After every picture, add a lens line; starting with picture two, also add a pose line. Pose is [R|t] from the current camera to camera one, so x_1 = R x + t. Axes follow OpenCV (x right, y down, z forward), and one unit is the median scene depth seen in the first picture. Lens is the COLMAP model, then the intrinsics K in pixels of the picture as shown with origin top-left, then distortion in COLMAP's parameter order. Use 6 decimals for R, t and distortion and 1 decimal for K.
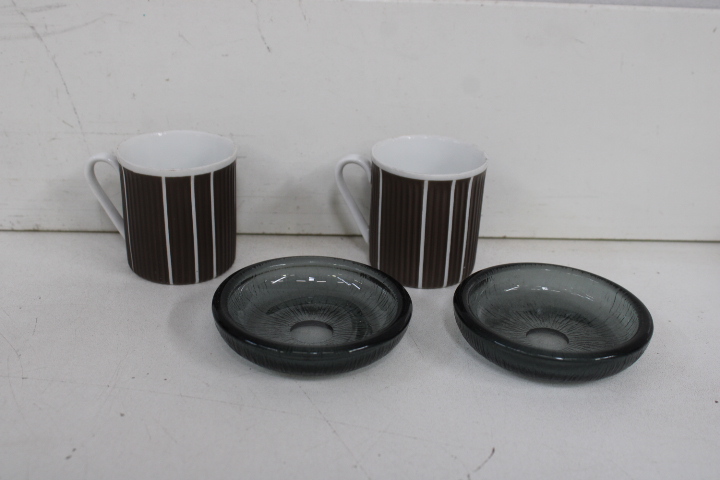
lens RADIAL K [[889.2, 0, 362.4], [0, 889.2, 241.3], [0, 0, 1]] dist [-0.090725, 0.134015]
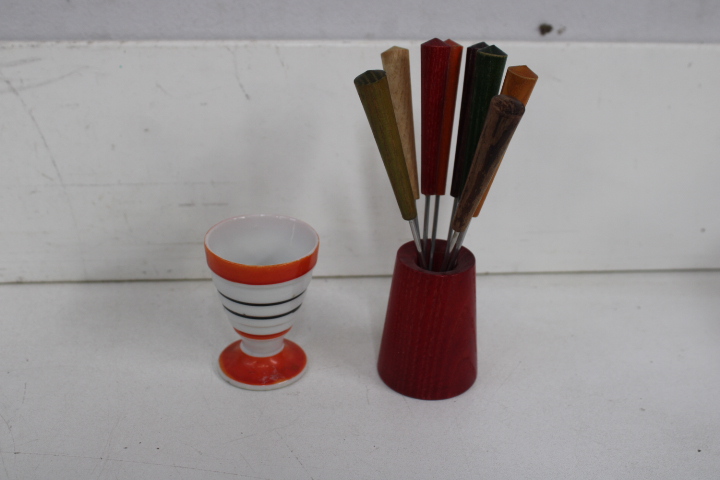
lens RADIAL K [[889.2, 0, 362.4], [0, 889.2, 241.3], [0, 0, 1]] dist [-0.090725, 0.134015]
pose [[0.999264, -0.028982, 0.025128, -0.006123], [0.028258, 0.999188, 0.028737, -0.079068], [-0.025940, -0.028006, 0.999271, -0.004741]]
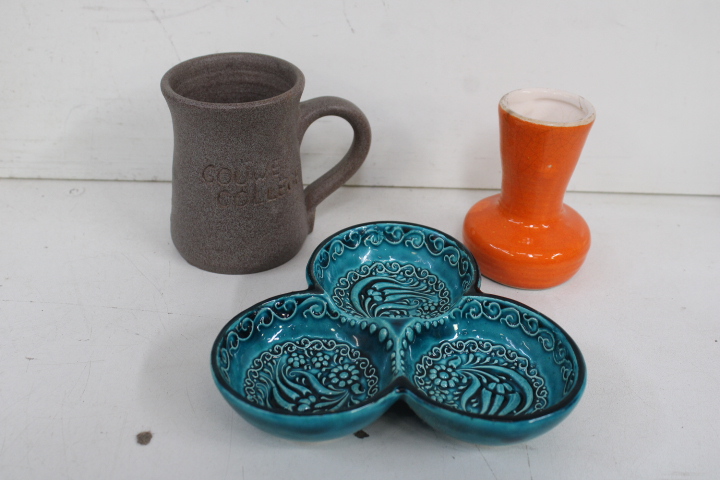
lens RADIAL K [[889.2, 0, 362.4], [0, 889.2, 241.3], [0, 0, 1]] dist [-0.090725, 0.134015]
pose [[0.999206, 0.016014, -0.036488, -0.045370], [-0.011542, 0.992753, 0.119615, -0.080155], [0.038139, -0.119099, 0.992150, -0.193253]]
